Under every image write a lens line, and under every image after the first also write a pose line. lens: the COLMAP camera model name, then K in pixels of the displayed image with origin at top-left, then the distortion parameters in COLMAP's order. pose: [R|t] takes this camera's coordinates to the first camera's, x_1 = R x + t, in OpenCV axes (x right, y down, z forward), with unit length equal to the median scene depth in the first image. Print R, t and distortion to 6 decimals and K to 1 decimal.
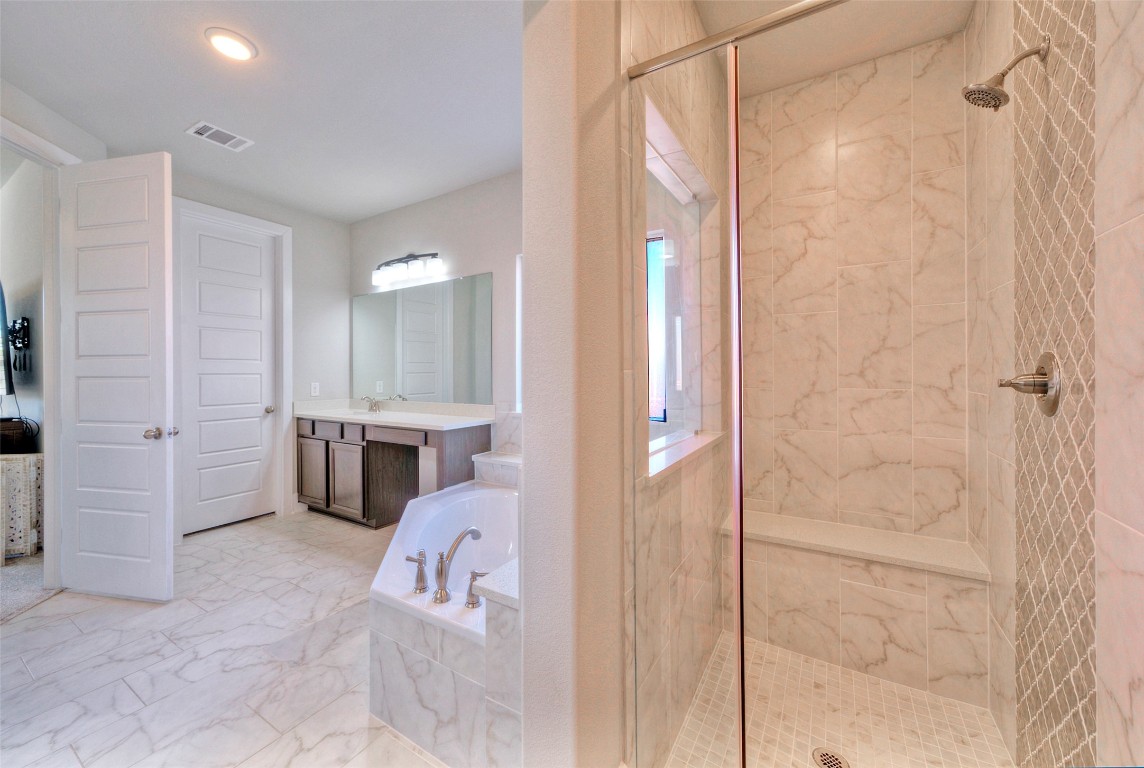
lens RADIAL K [[431.2, 0, 580.7], [0, 431.2, 376.2], [0, 0, 1]] dist [0.000361, 0.000039]
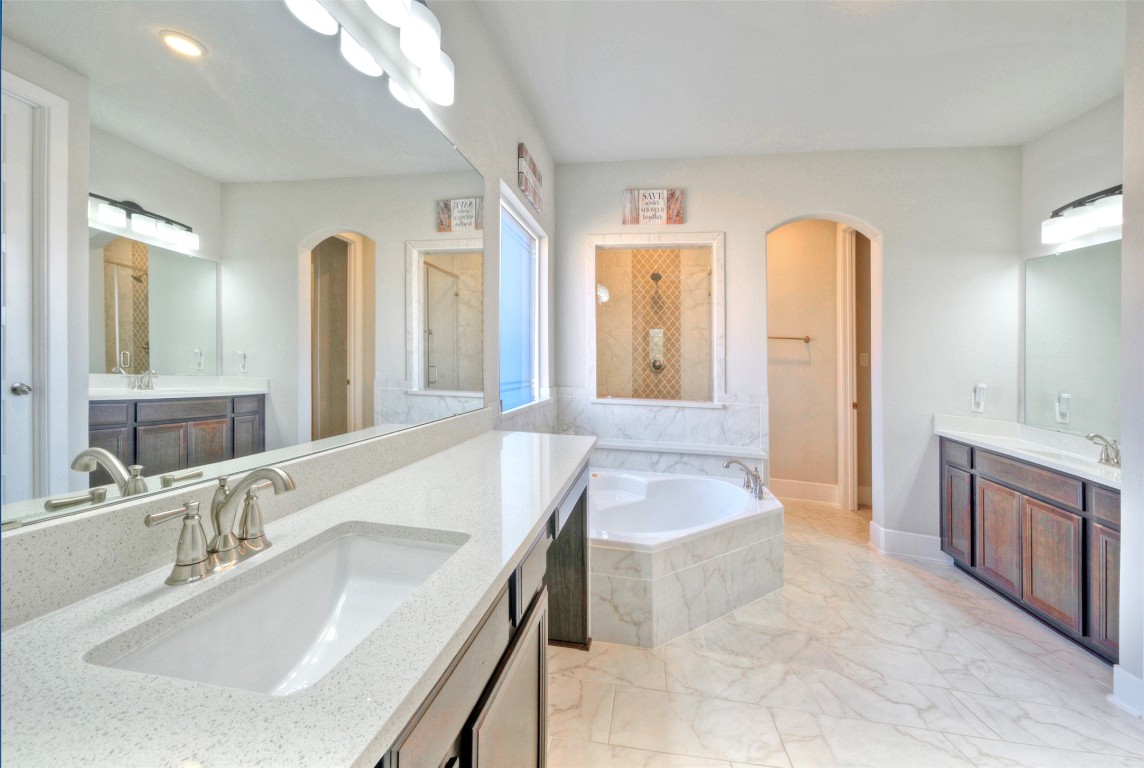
lens RADIAL K [[431.2, 0, 580.7], [0, 431.2, 376.2], [0, 0, 1]] dist [0.000361, 0.000039]
pose [[-0.350852, 0.004538, 0.936420, -1.394267], [0.002978, 0.999989, -0.003730, -0.005128], [-0.936426, 0.001480, -0.350862, 1.833505]]
